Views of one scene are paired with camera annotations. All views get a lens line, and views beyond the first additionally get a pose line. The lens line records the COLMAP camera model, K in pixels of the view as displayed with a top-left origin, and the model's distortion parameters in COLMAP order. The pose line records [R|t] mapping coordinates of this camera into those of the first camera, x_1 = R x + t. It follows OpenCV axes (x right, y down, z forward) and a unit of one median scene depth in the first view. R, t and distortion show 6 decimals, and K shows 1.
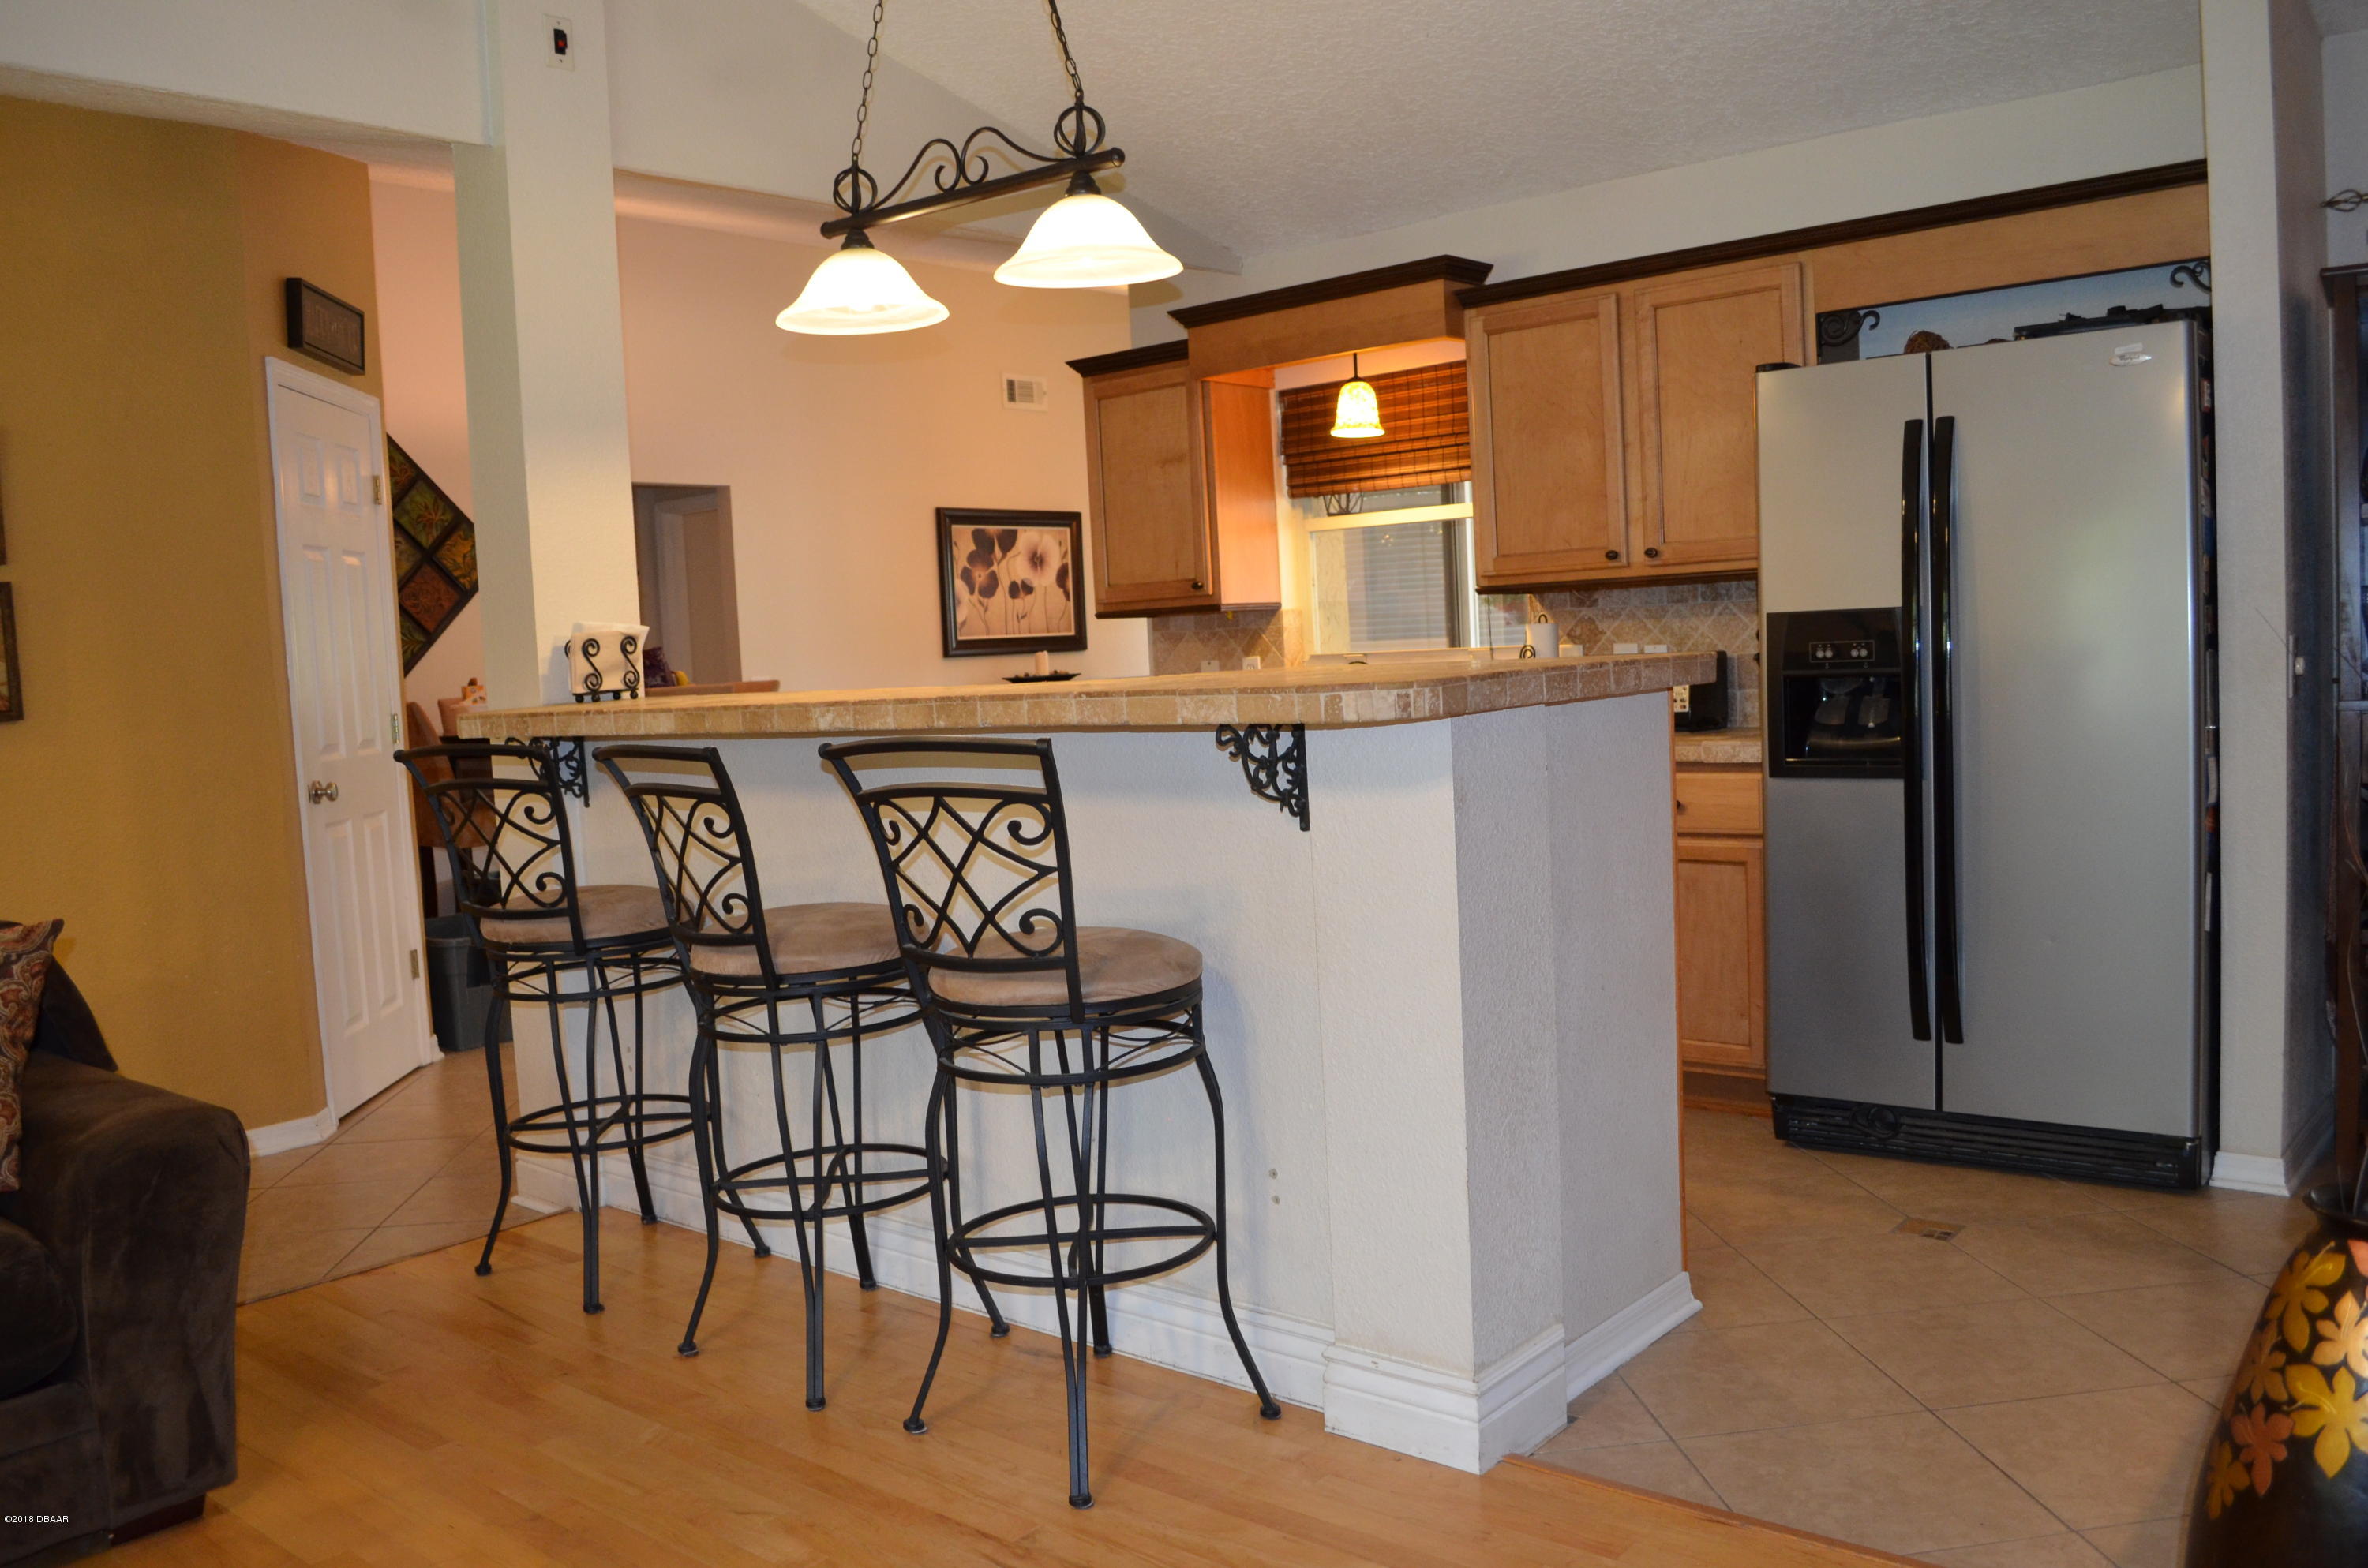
lens RADIAL K [[1836.4, 0, 1189.2], [0, 1836.4, 808.2], [0, 0, 1]] dist [-0.082144, 0.002801]
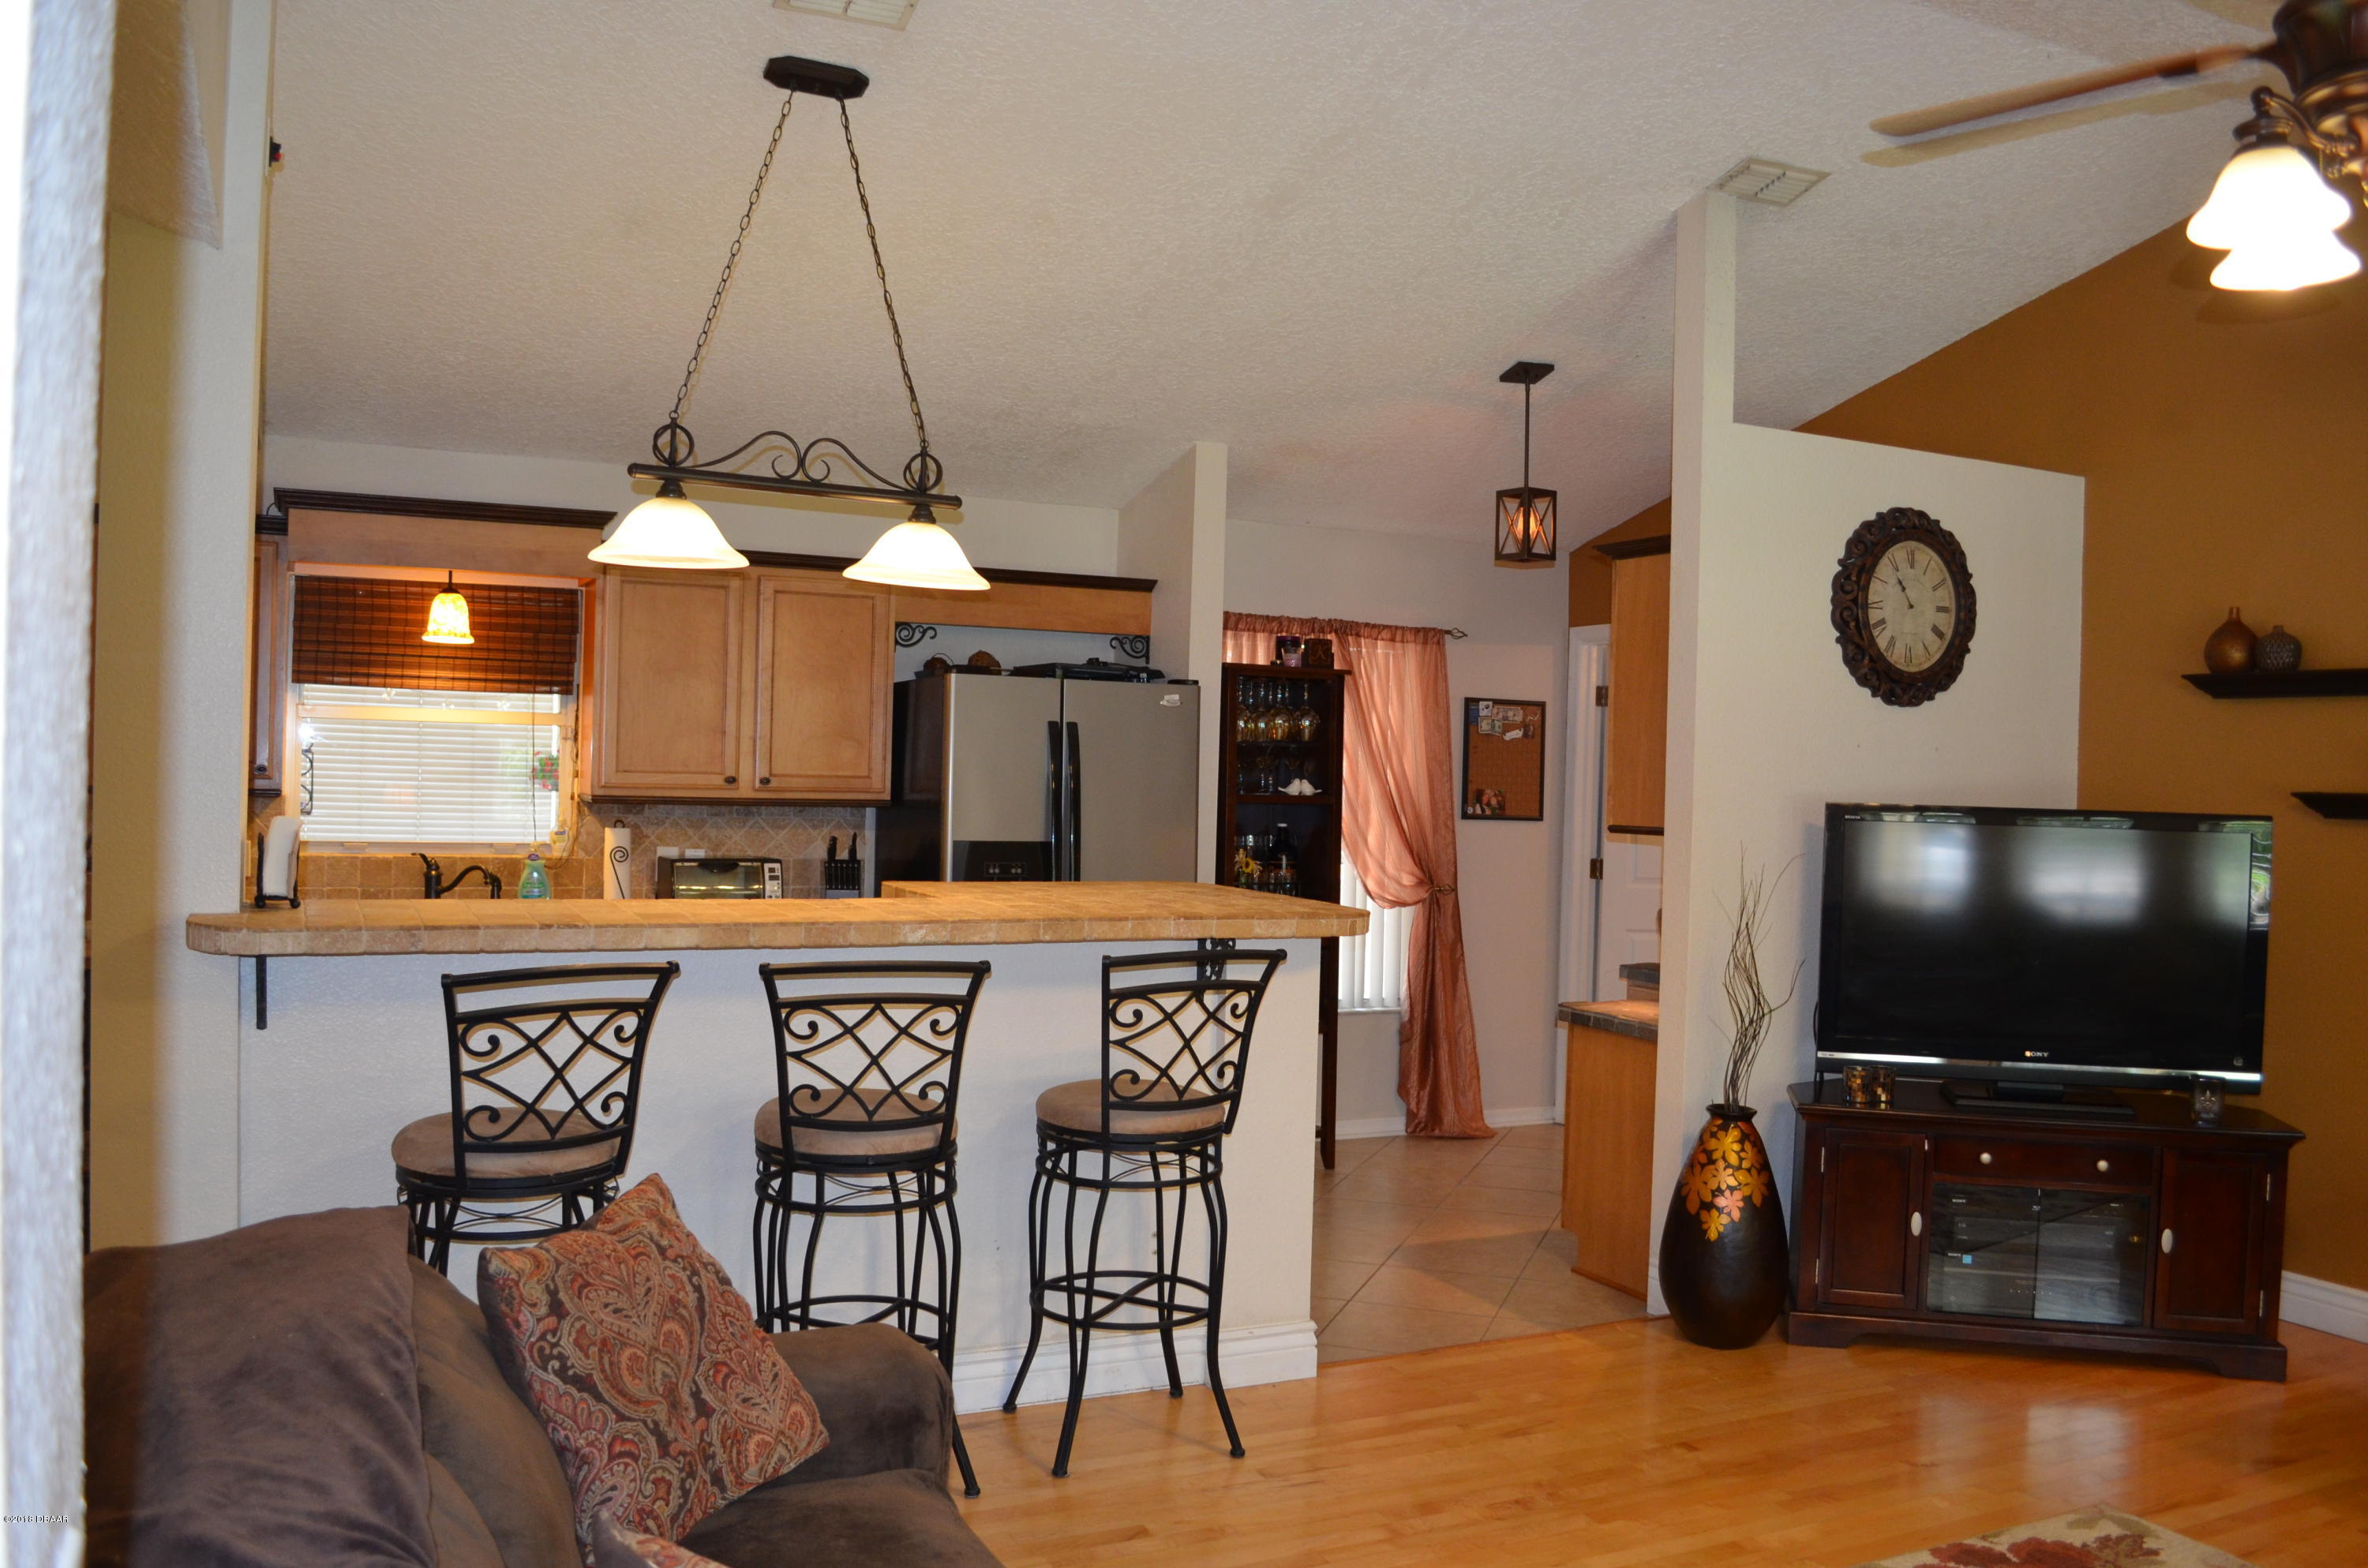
lens RADIAL K [[1836.4, 0, 1185.8], [0, 1836.4, 779.4], [0, 0, 1]] dist [-0.082144, 0.002801]
pose [[0.419892, 0.058206, 0.905706, -0.759766], [0.026531, 0.996728, -0.076355, -0.036484], [-0.907186, 0.056090, 0.416973, 0.204992]]
